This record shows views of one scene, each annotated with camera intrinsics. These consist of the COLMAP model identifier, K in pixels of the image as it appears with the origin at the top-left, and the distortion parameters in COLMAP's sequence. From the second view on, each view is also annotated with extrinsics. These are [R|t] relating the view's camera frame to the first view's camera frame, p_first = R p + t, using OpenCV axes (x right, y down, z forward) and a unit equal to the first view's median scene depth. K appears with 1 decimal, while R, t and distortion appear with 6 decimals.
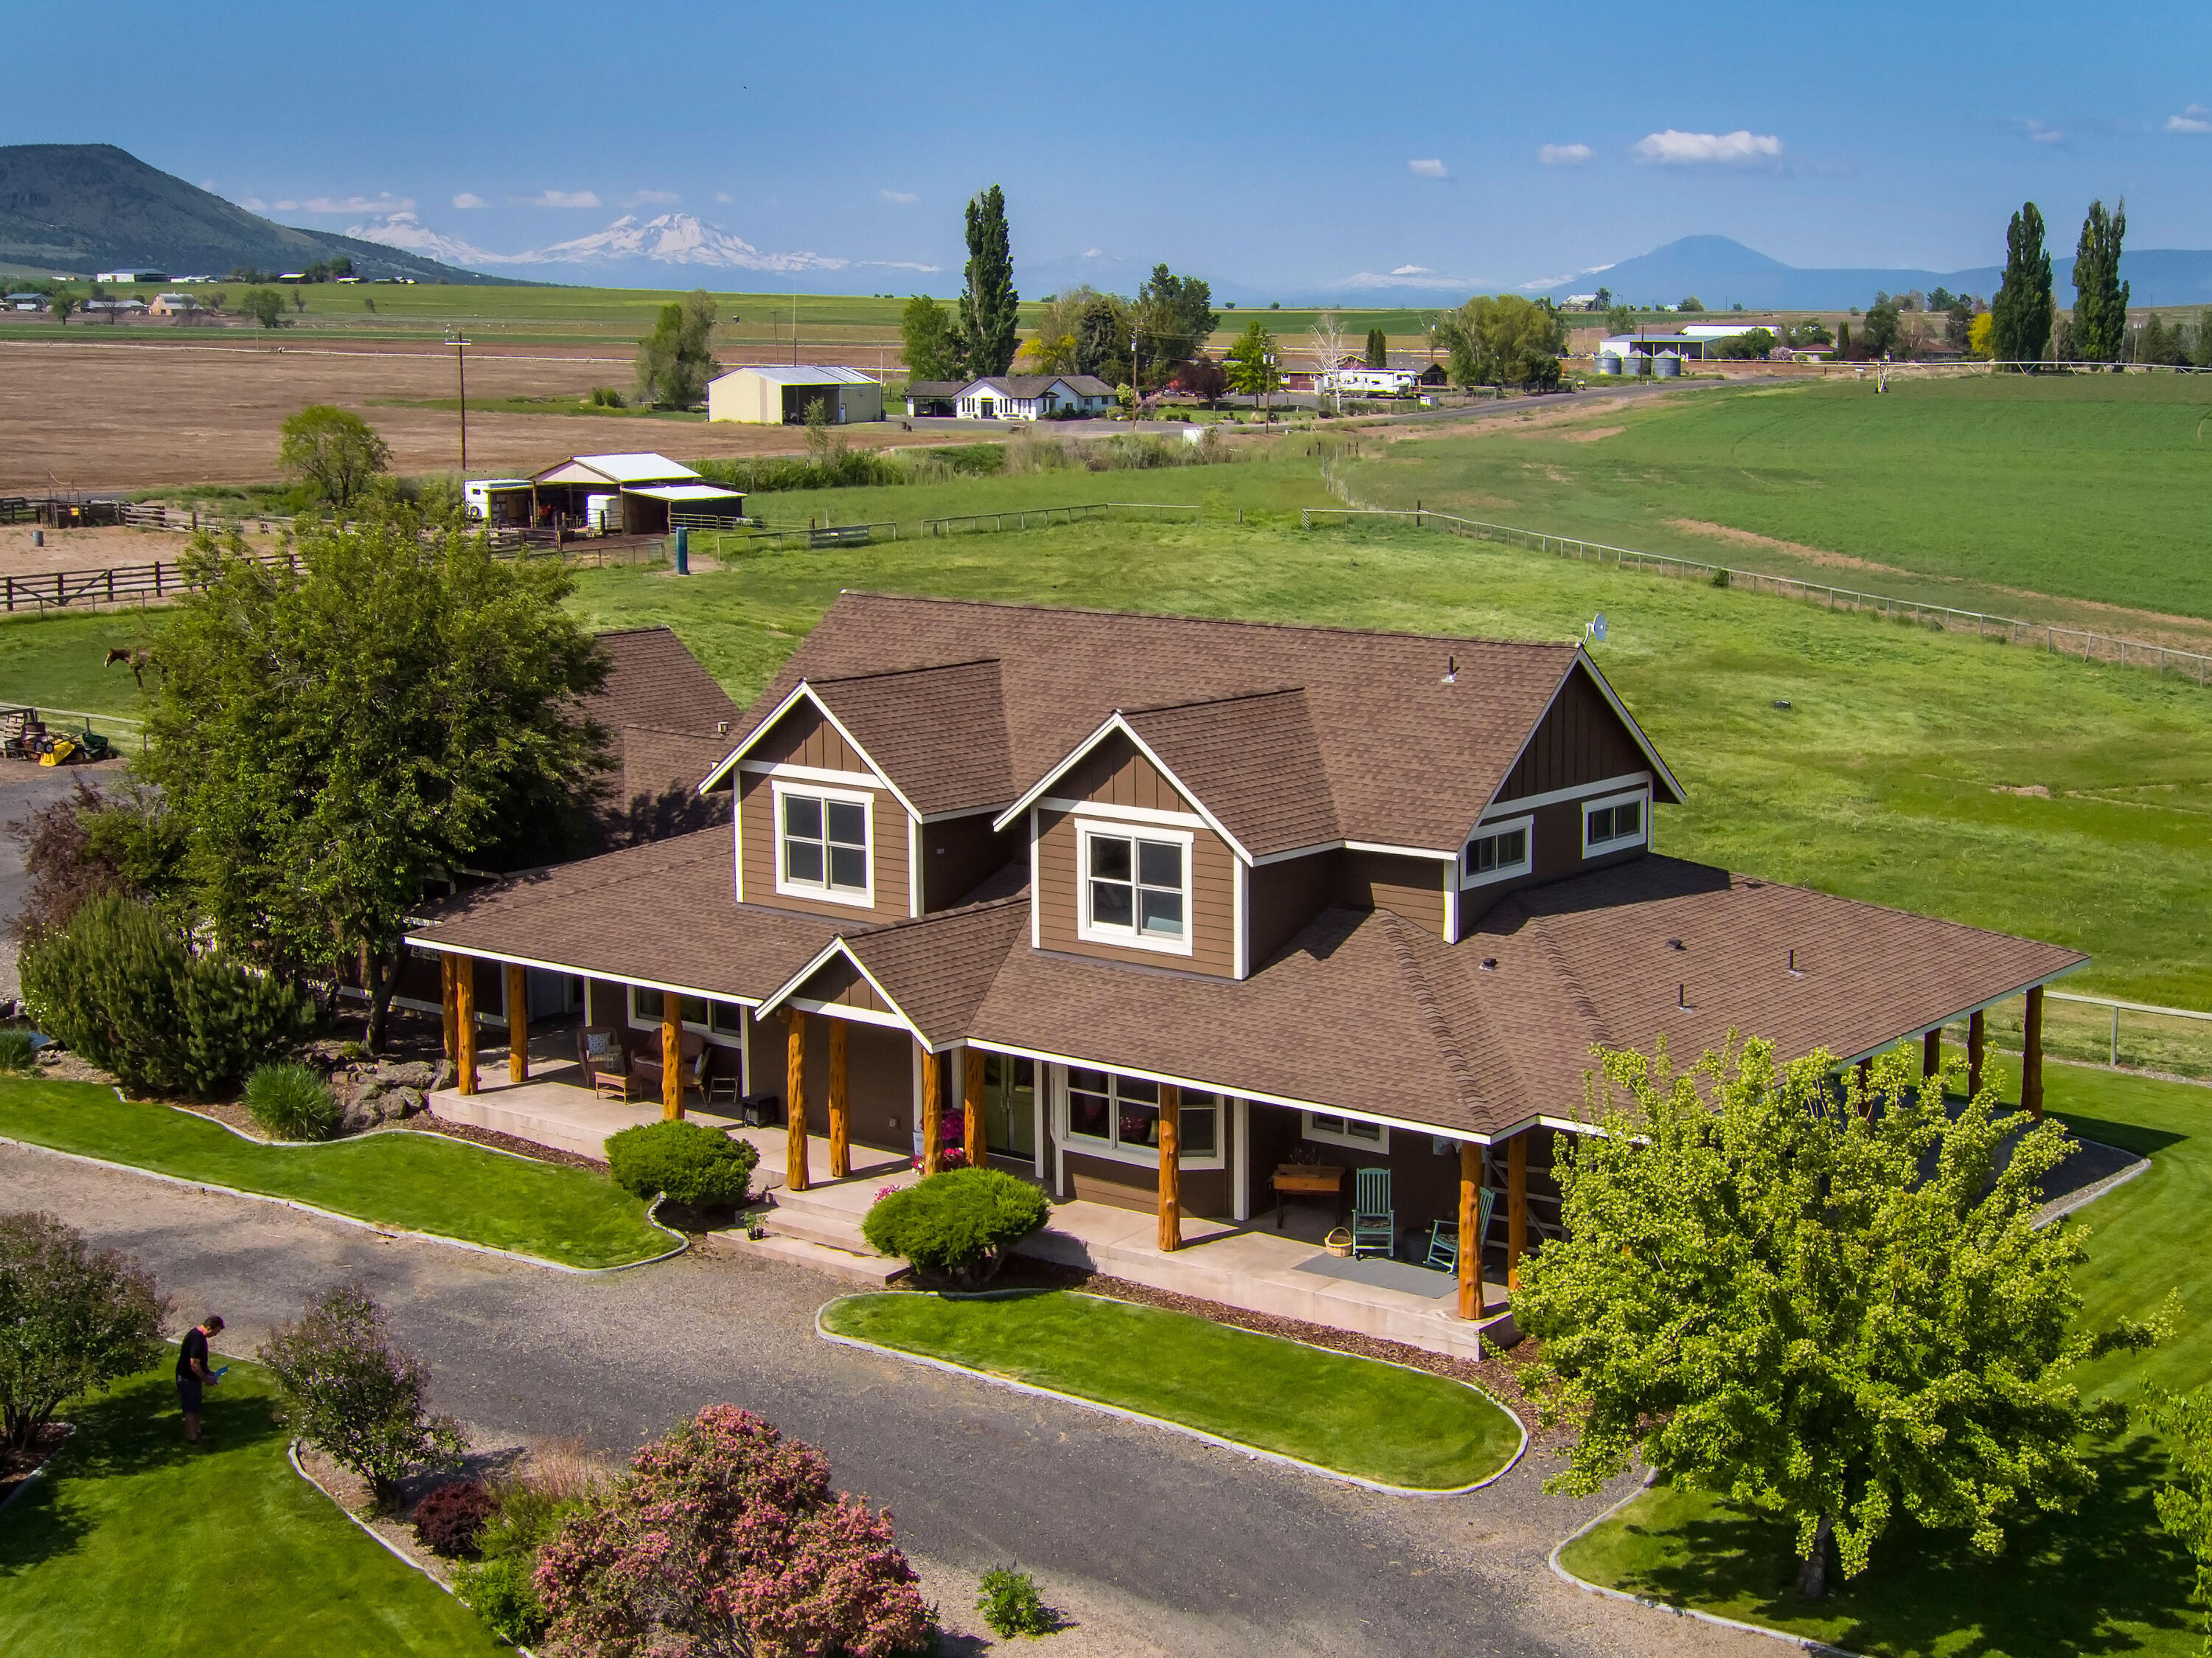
lens RADIAL K [[3228.5, 0, 1117.6], [0, 3228.5, 793.3], [0, 0, 1]] dist [0.030353, 0.008683]
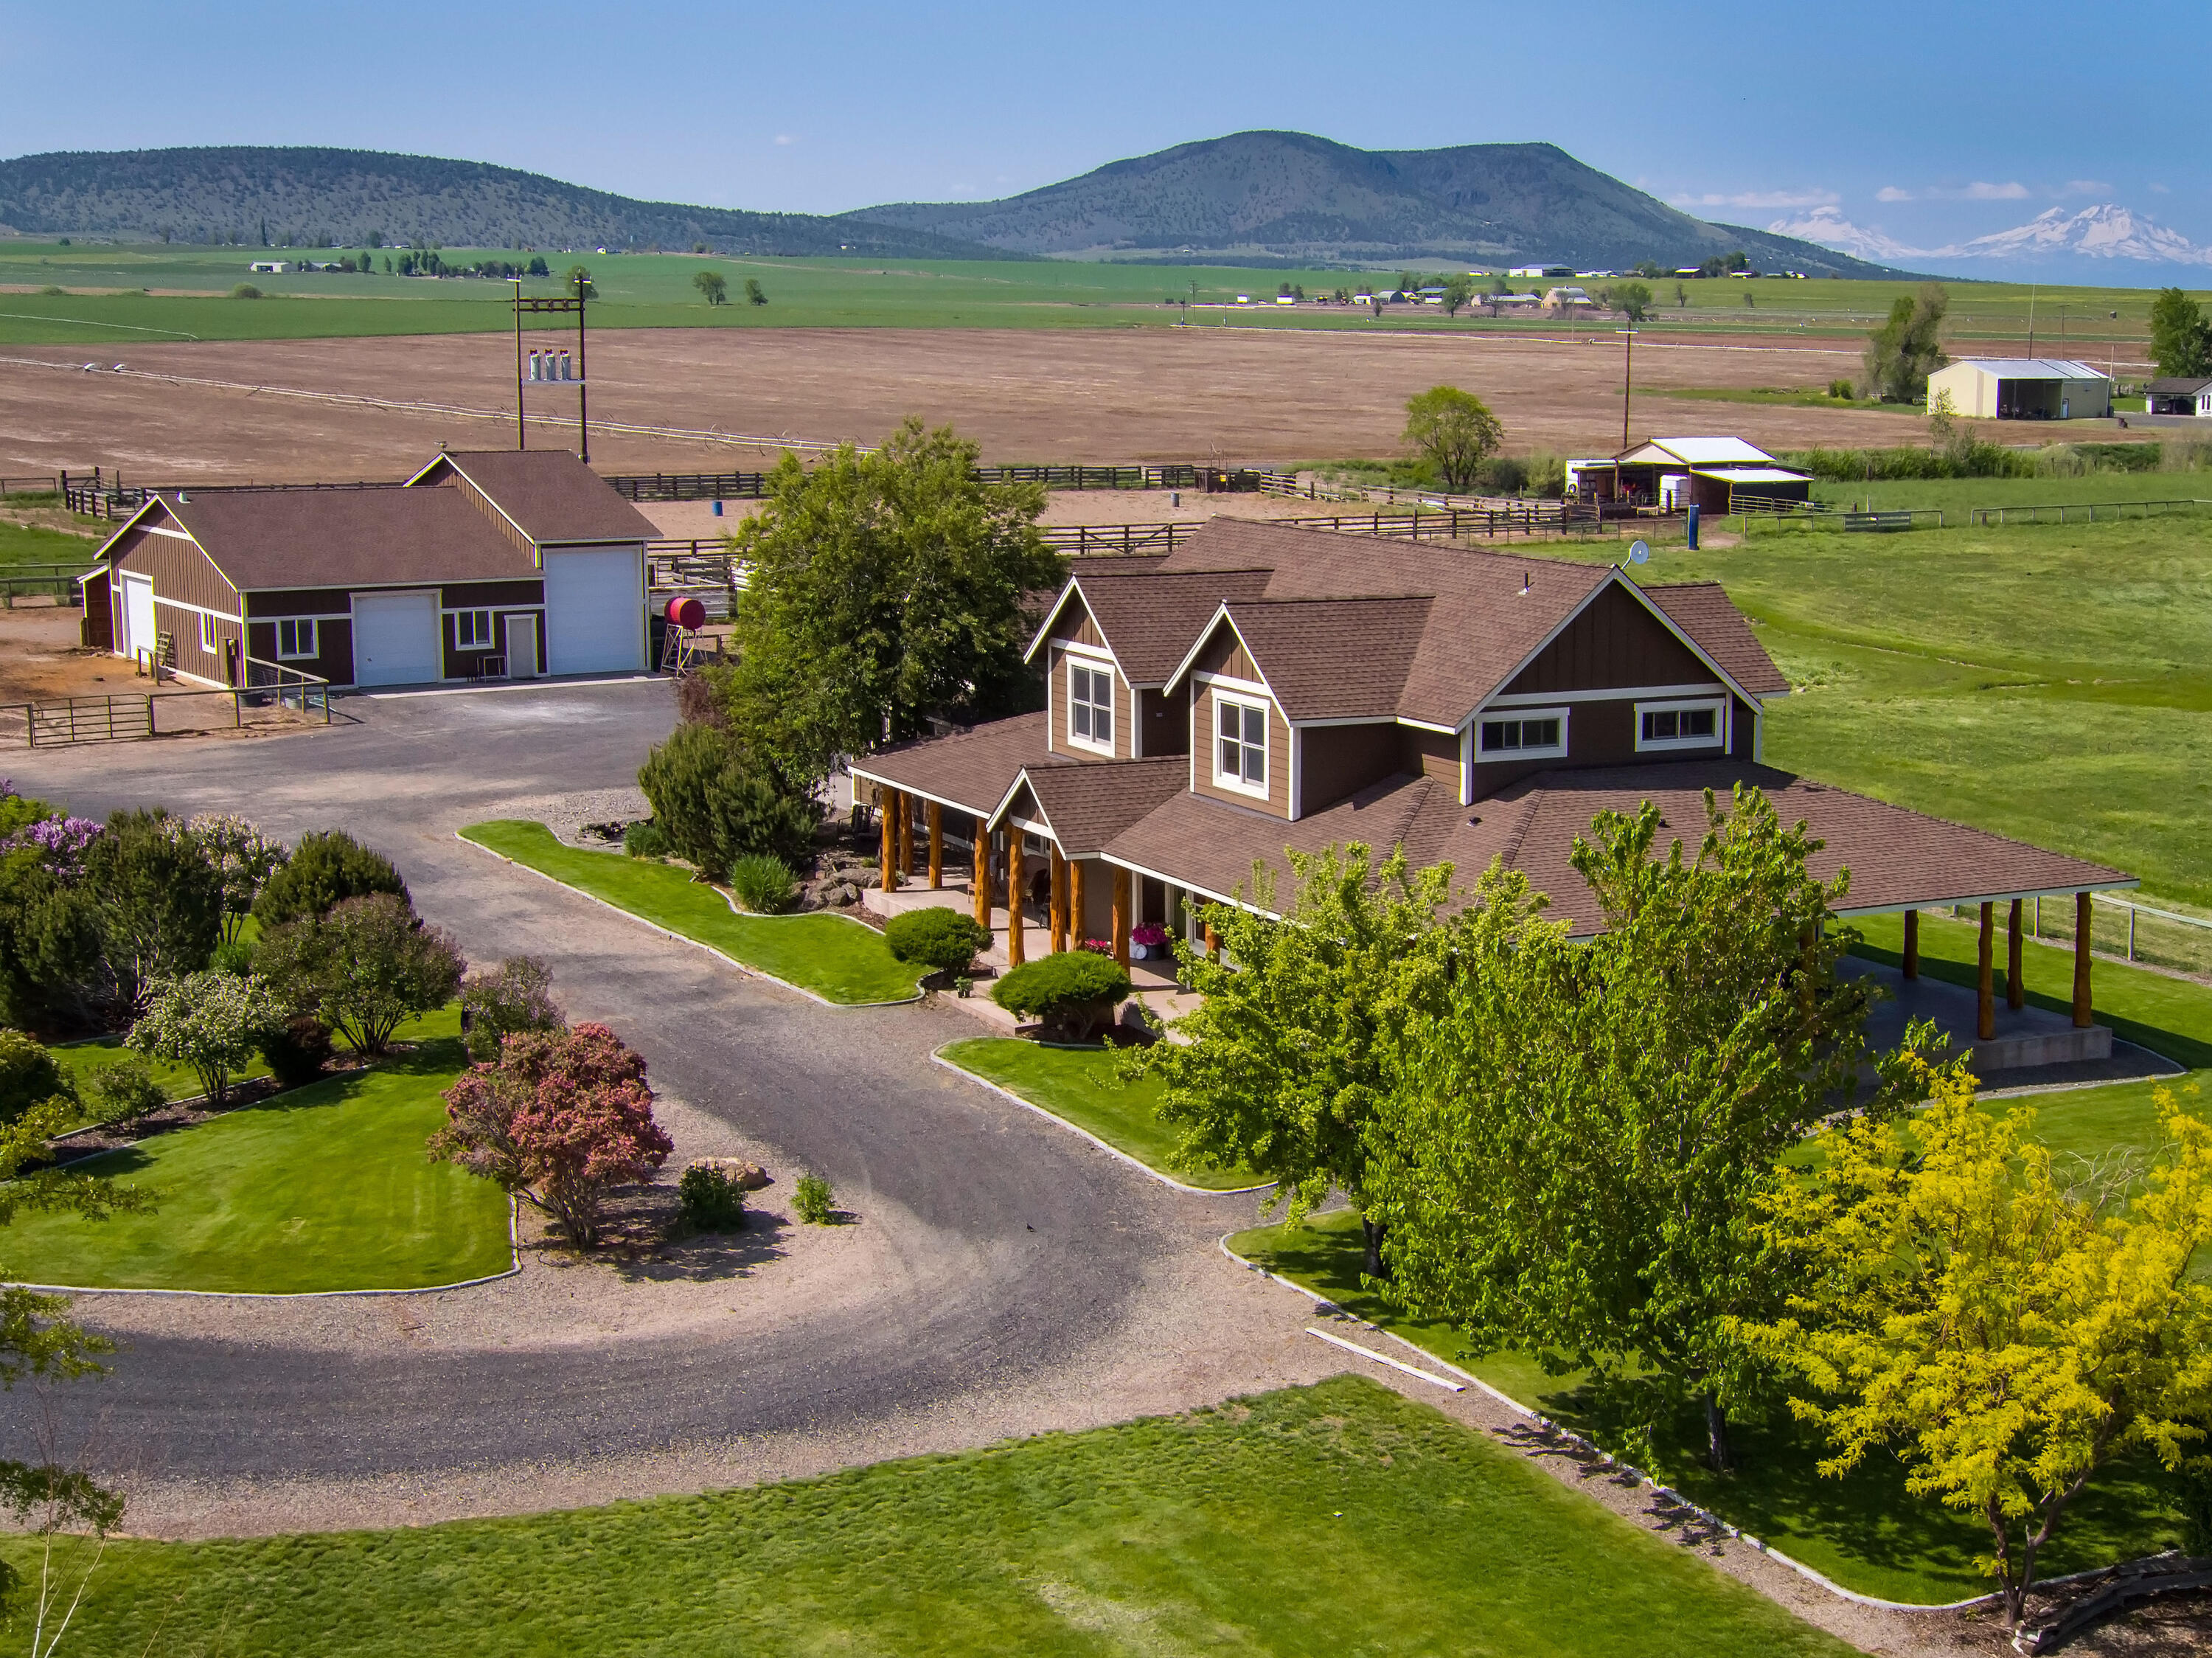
lens RADIAL K [[3292.5, 0, 1034.9], [0, 3292.5, 820.2], [0, 0, 1]] dist [0.013233, 0.036066]
pose [[0.895202, 0.075624, -0.439198, 0.132232], [-0.072844, 0.997073, 0.023207, 0.009258], [0.439668, 0.011218, 0.898091, -0.047171]]
